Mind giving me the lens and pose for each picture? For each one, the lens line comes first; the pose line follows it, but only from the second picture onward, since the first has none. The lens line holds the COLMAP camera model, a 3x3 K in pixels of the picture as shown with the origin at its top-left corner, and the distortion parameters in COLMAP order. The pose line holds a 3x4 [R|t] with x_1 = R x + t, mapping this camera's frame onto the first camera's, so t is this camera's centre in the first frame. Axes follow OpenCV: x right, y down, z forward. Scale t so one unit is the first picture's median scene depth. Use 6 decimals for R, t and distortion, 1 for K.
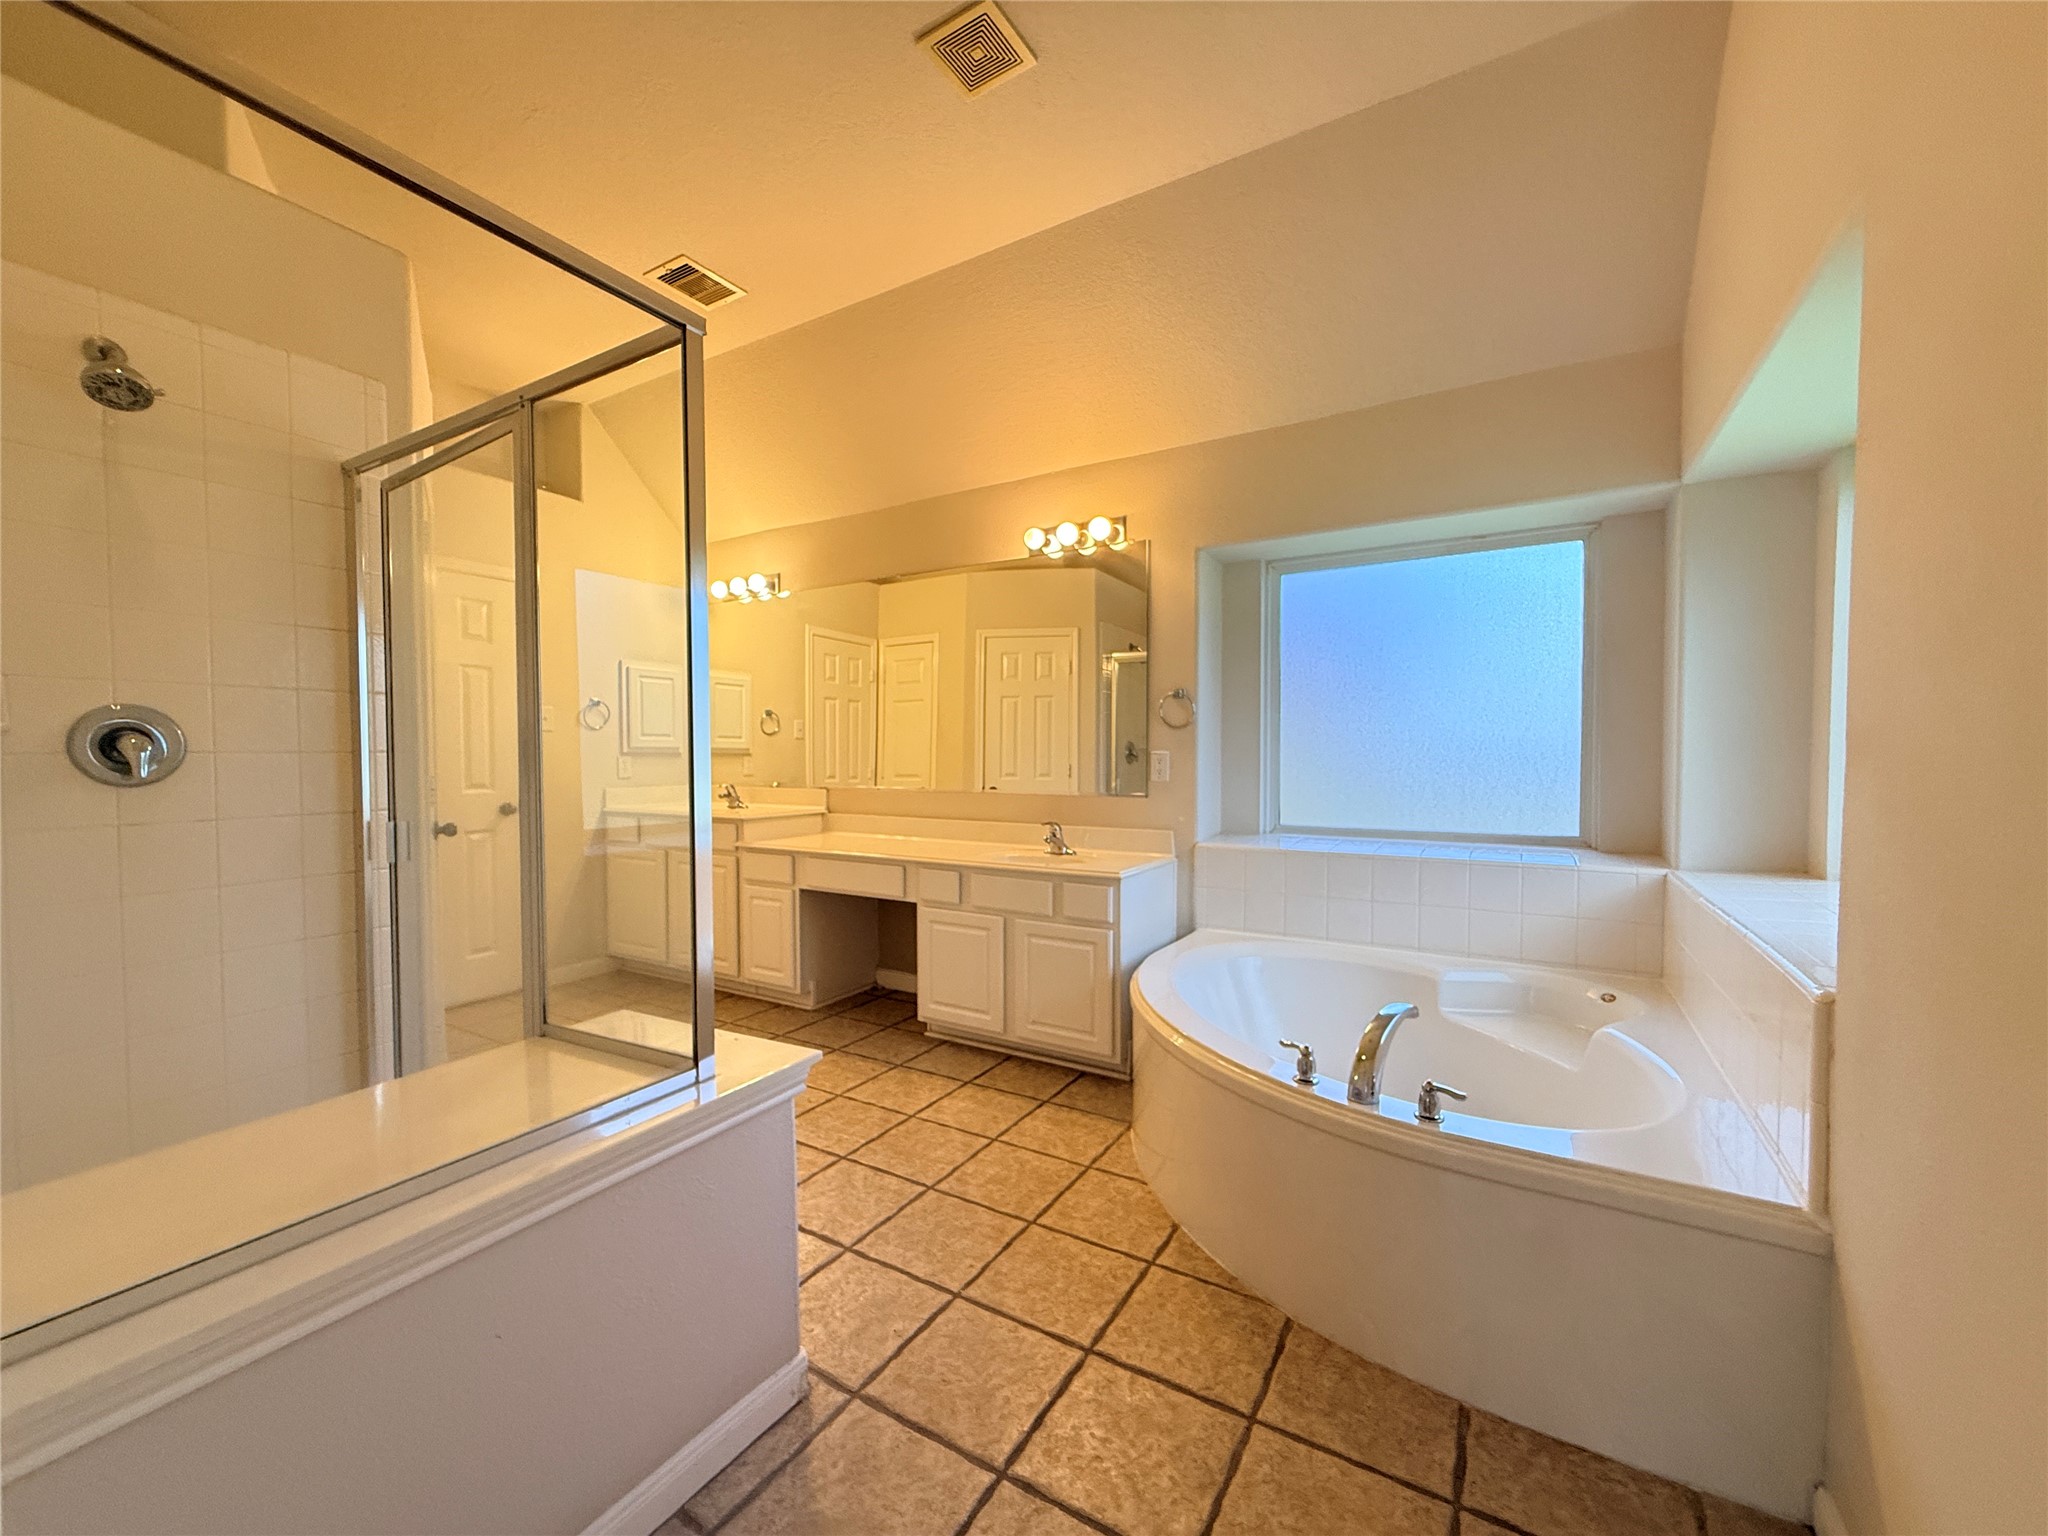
lens RADIAL K [[820.0, 0, 1021.3], [0, 820.0, 774.9], [0, 0, 1]] dist [0.000277, -0.000133]
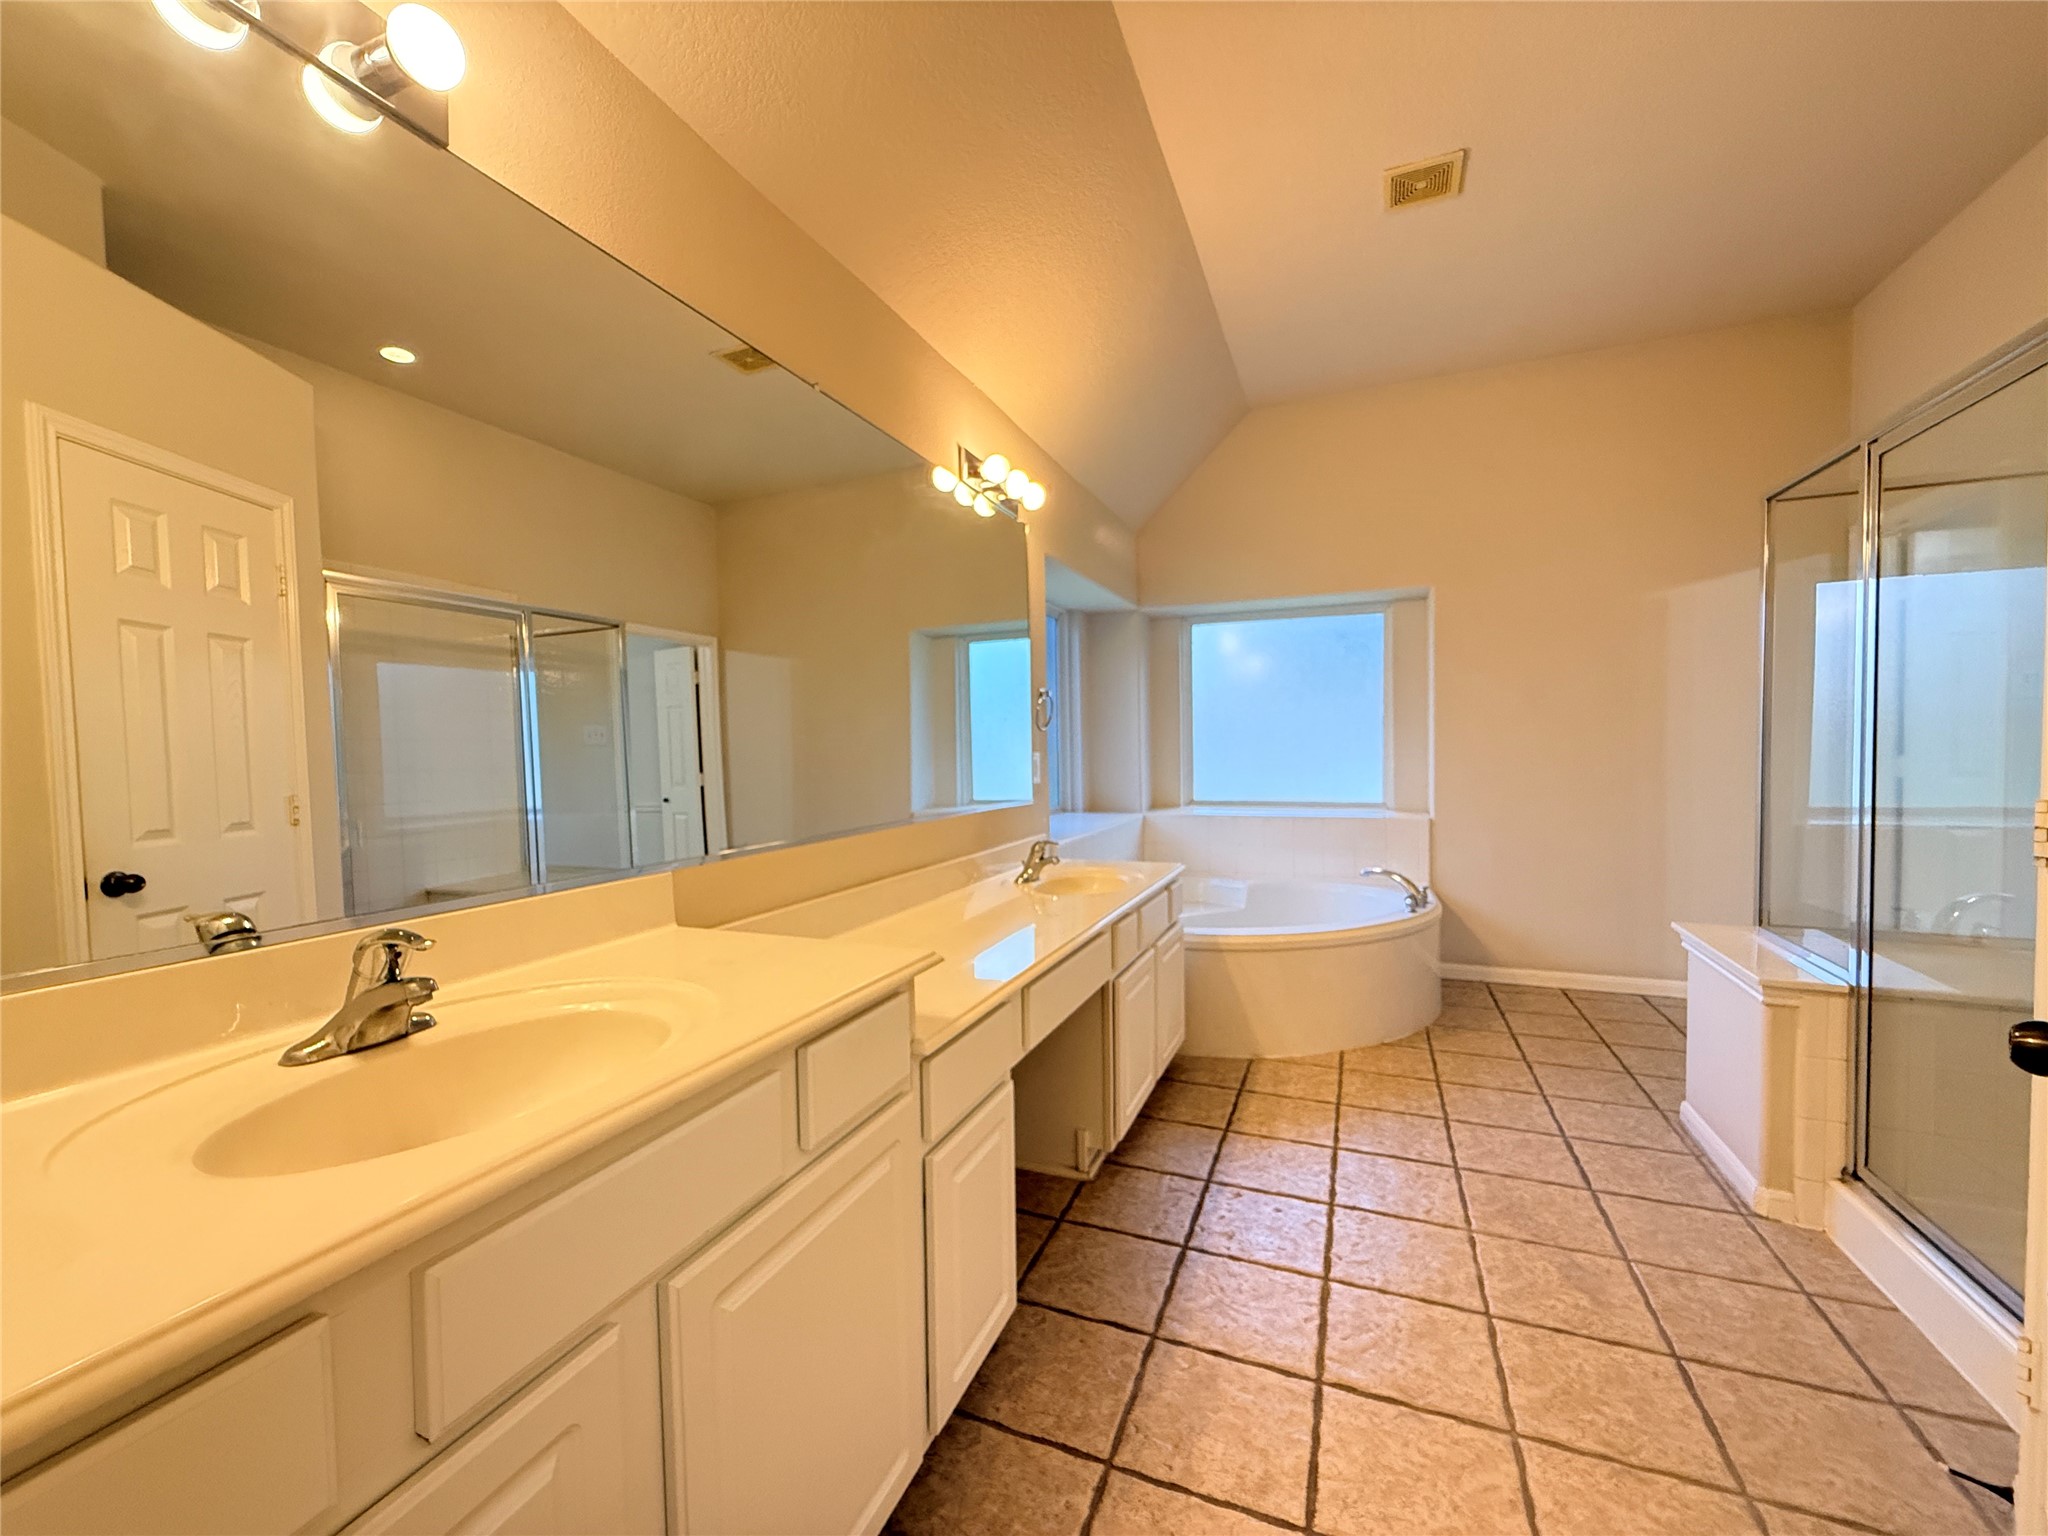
lens RADIAL K [[820.0, 0, 1021.3], [0, 820.0, 774.9], [0, 0, 1]] dist [0.000277, -0.000133]
pose [[-0.149609, -0.035144, 0.988121, -0.982754], [0.042363, 0.998223, 0.041917, -0.050306], [-0.987837, 0.048131, -0.147854, 1.489862]]
